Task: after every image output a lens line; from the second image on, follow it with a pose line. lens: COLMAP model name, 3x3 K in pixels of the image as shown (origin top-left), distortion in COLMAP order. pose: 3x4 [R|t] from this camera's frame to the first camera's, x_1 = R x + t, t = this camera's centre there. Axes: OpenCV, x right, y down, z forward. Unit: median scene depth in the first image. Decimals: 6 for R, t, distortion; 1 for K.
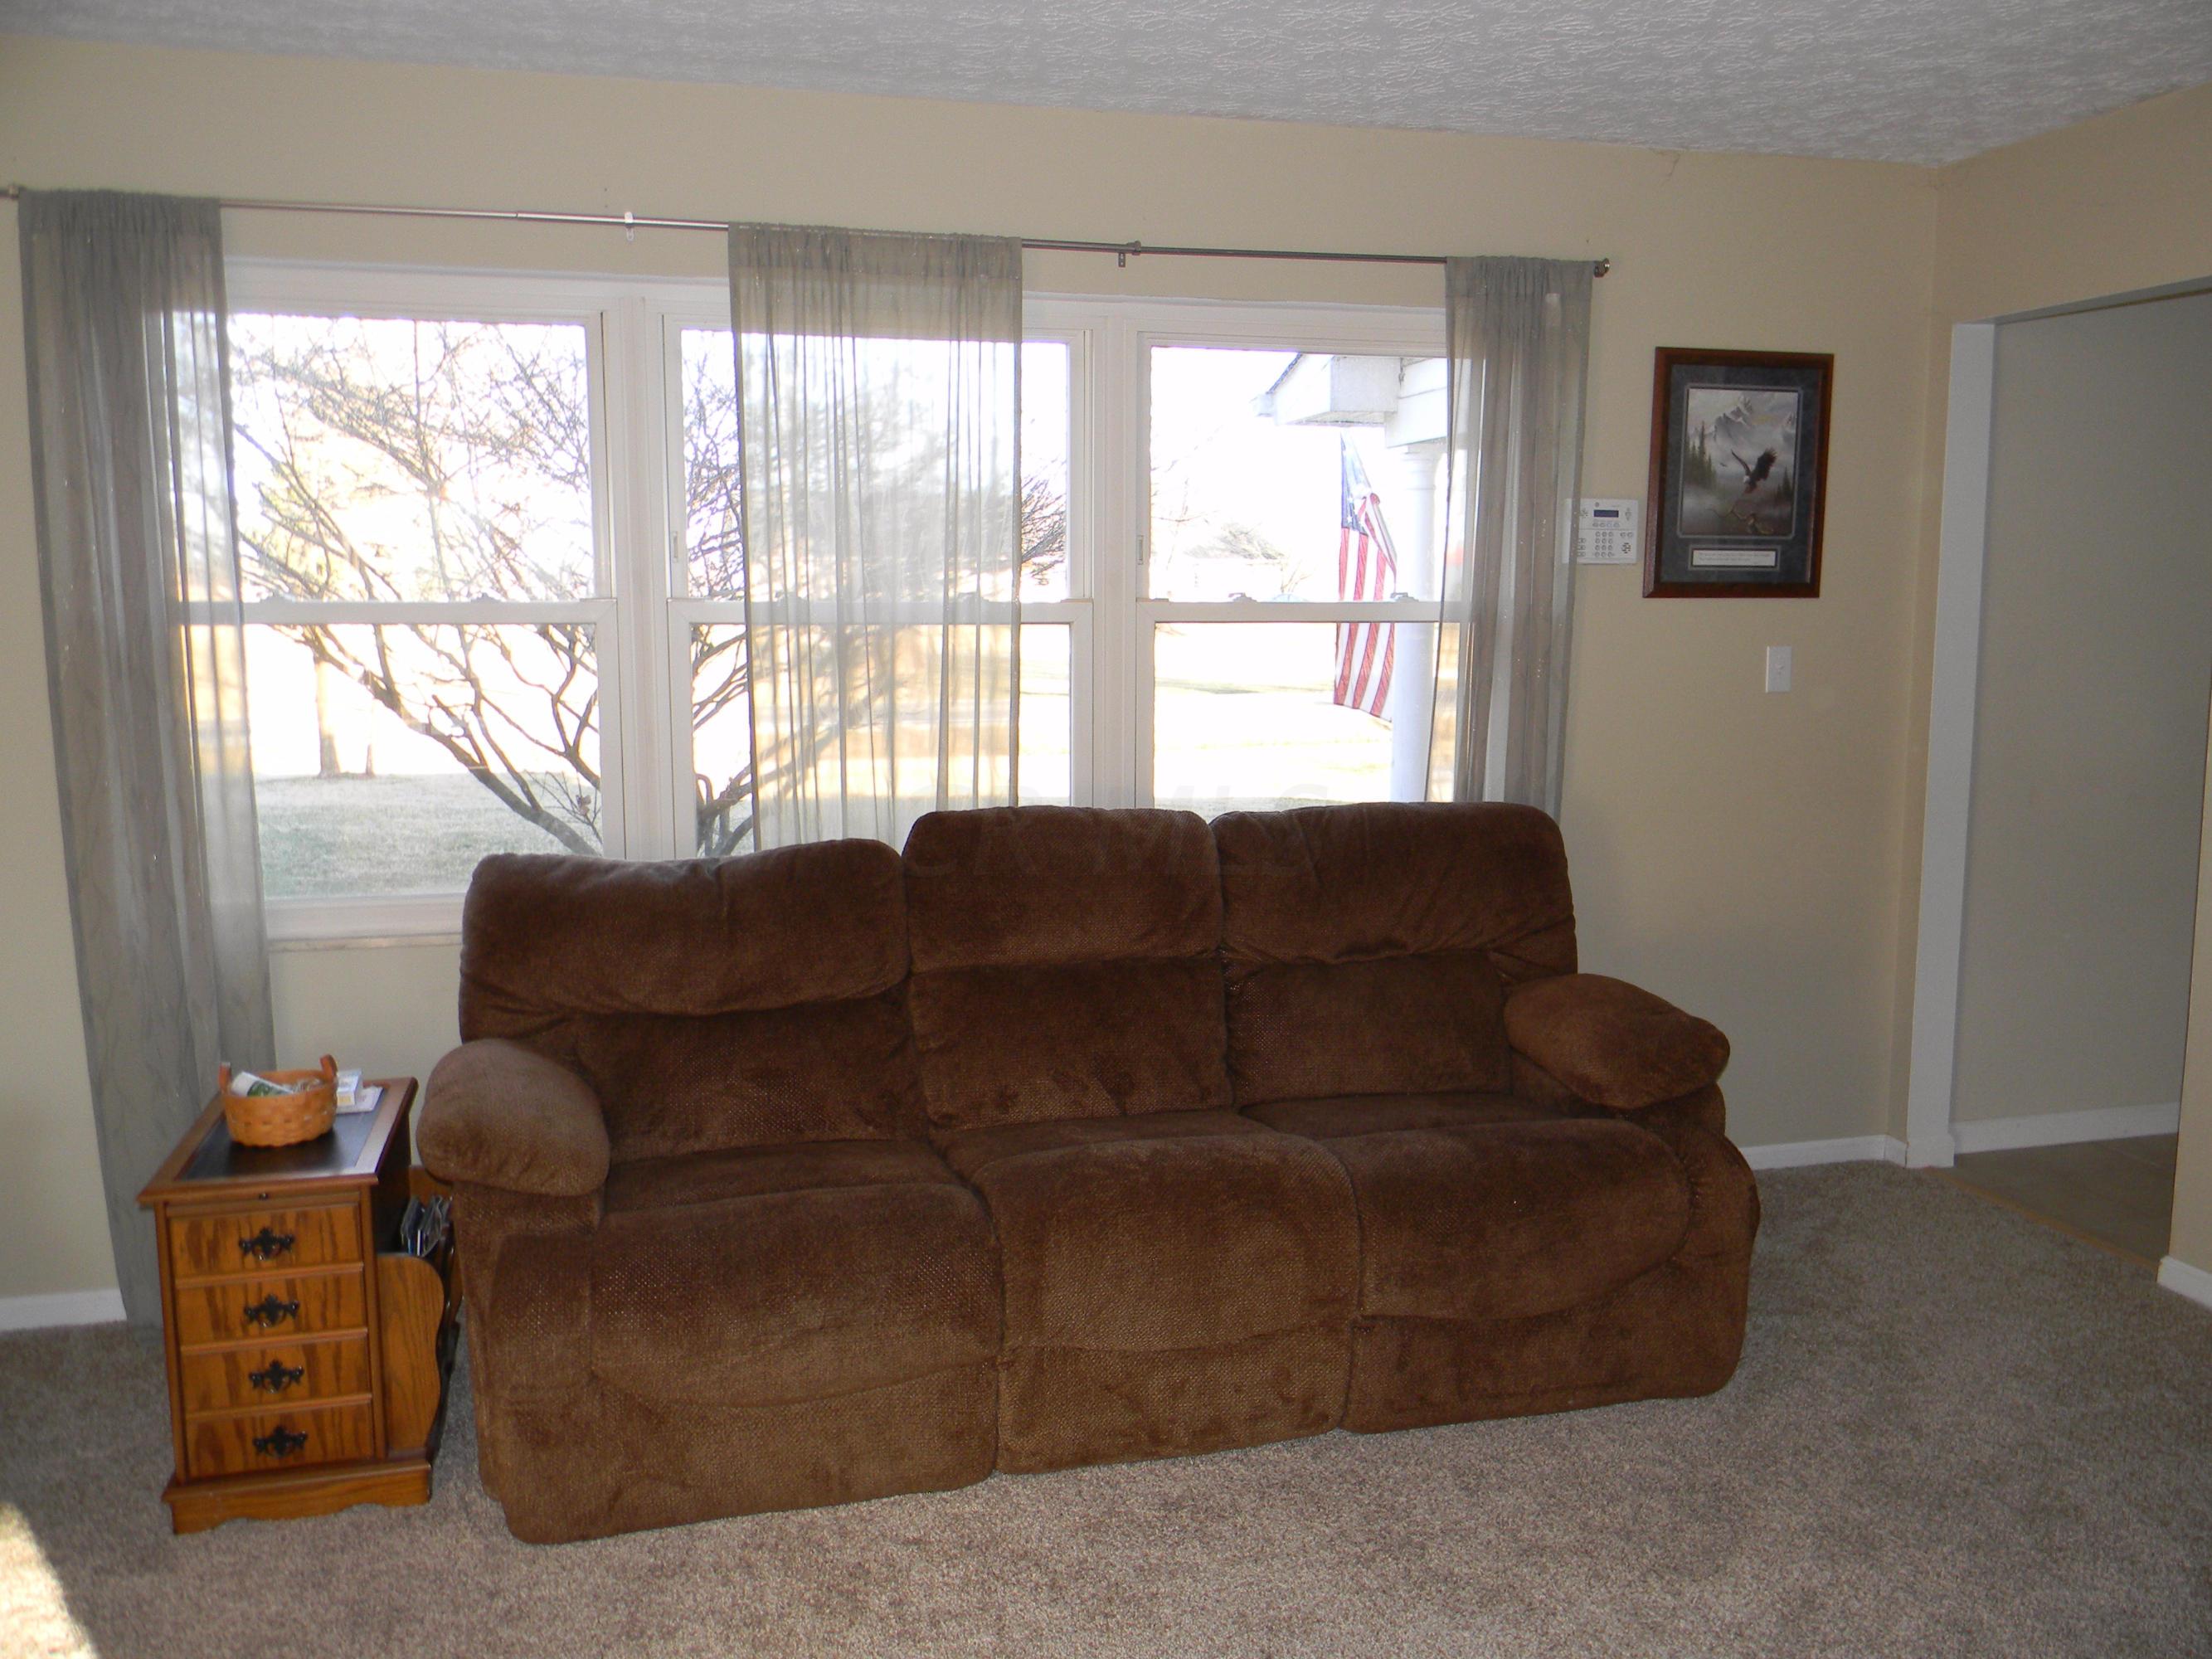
lens RADIAL K [[1763.6, 0, 1088.9], [0, 1763.6, 814.8], [0, 0, 1]] dist [0.004295, -0.019876]
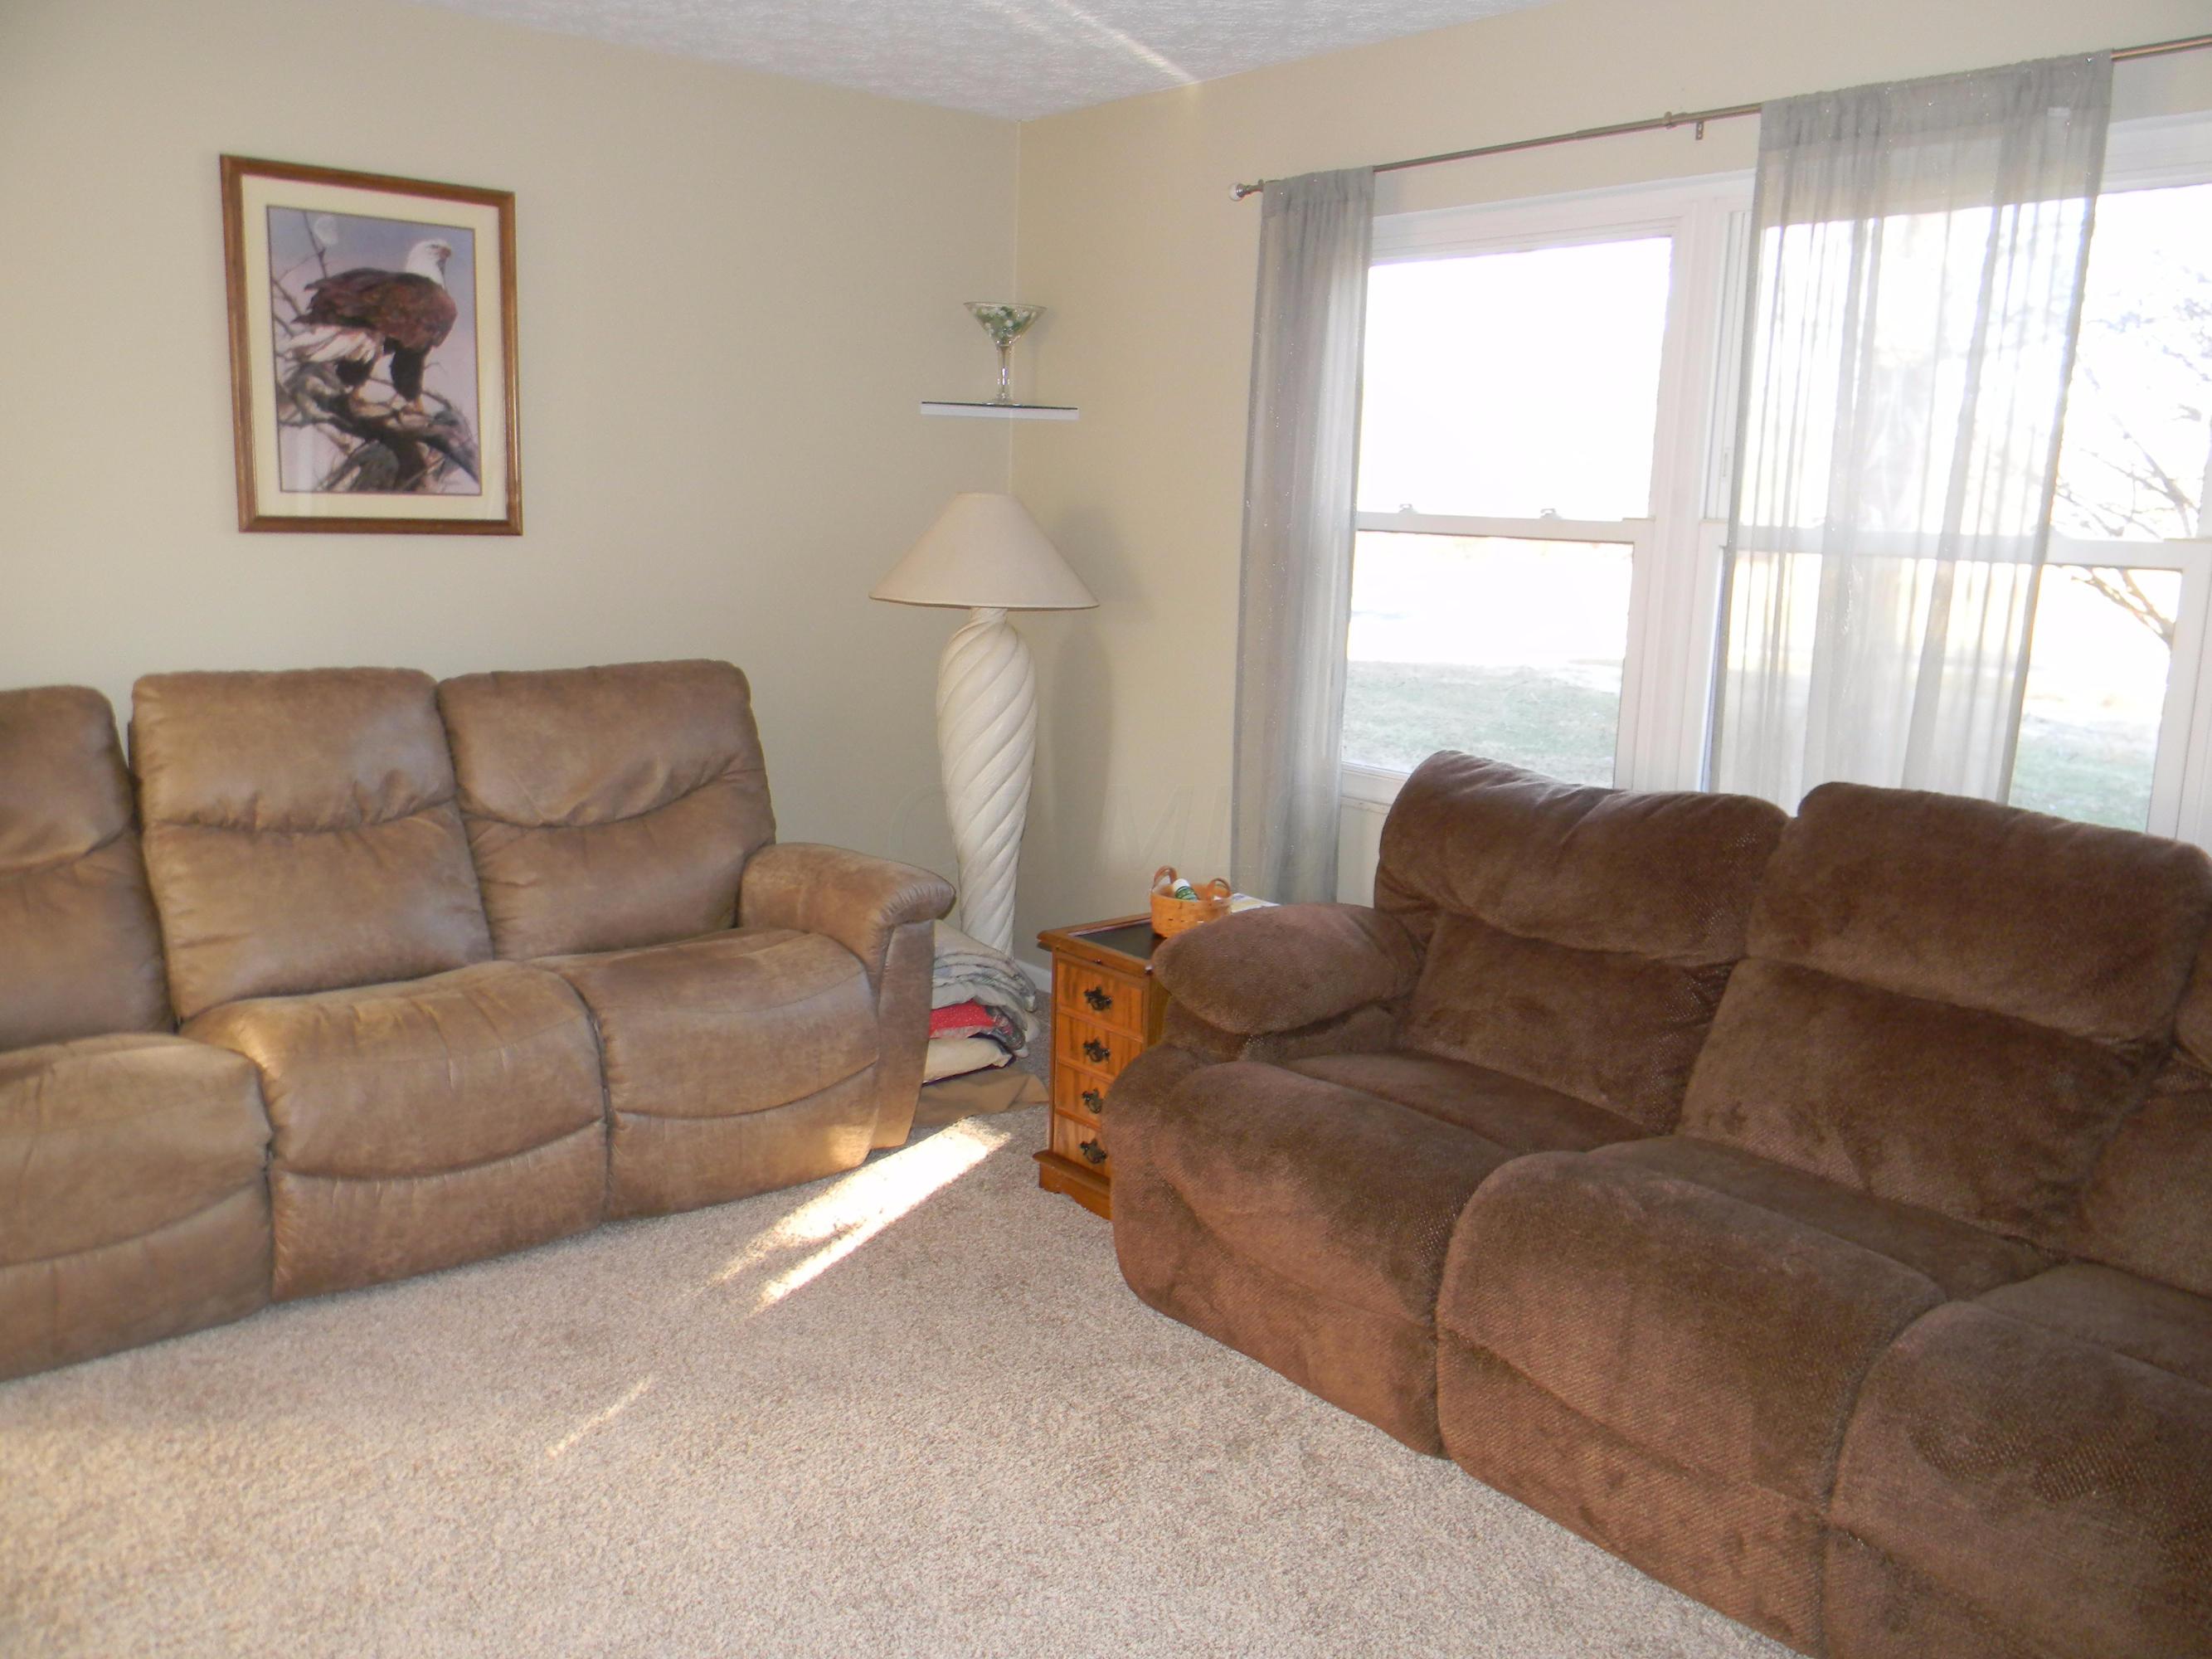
lens RADIAL K [[1763.6, 0, 1088.9], [0, 1763.6, 814.8], [0, 0, 1]] dist [0.004295, -0.019876]
pose [[0.408323, 0.172048, -0.896478, 0.638927], [-0.141700, 0.982120, 0.123944, -0.048665], [0.901773, 0.076422, 0.425401, 0.399970]]
